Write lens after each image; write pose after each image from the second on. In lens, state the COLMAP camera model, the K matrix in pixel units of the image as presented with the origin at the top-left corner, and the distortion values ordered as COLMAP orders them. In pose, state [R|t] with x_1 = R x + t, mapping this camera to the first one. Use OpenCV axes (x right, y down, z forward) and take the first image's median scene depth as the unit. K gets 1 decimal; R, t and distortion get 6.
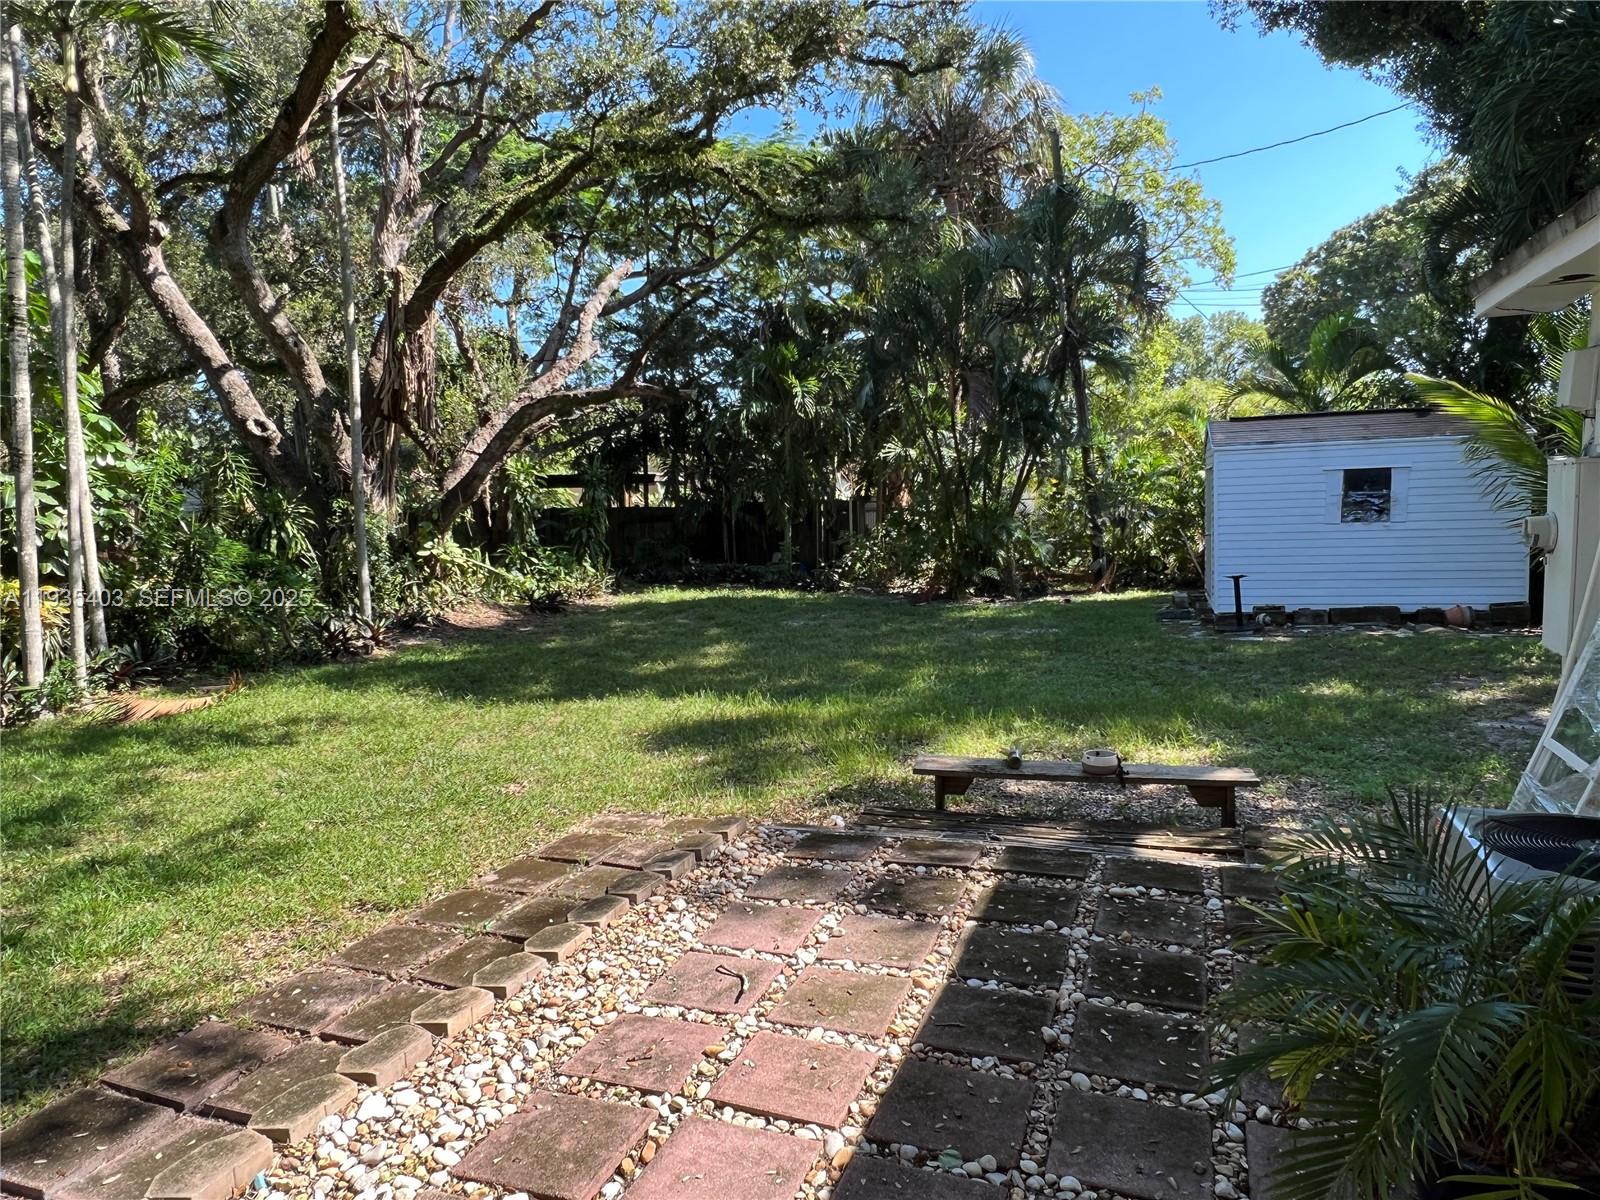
lens RADIAL K [[1021.8, 0, 803.2], [0, 1021.8, 601.9], [0, 0, 1]] dist [-0.001366, -0.001911]
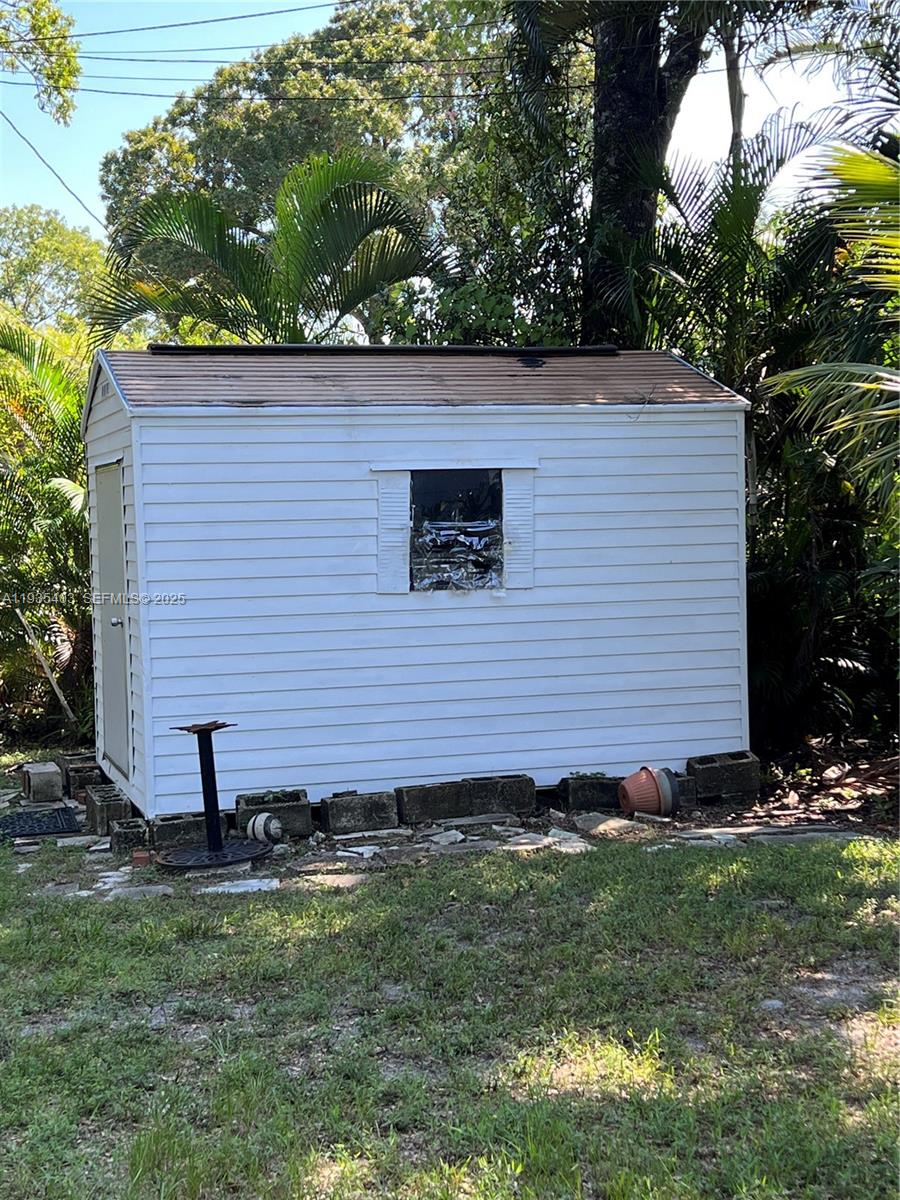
lens RADIAL K [[1852.2, 0, 451.8], [0, 1852.2, 589.1], [0, 0, 1]] dist [0.139129, 0.000000]
pose [[0.813823, -0.007012, 0.581071, 0.057154], [0.053493, 0.996586, -0.062894, -0.020026], [-0.578646, 0.082267, 0.811419, 0.250494]]
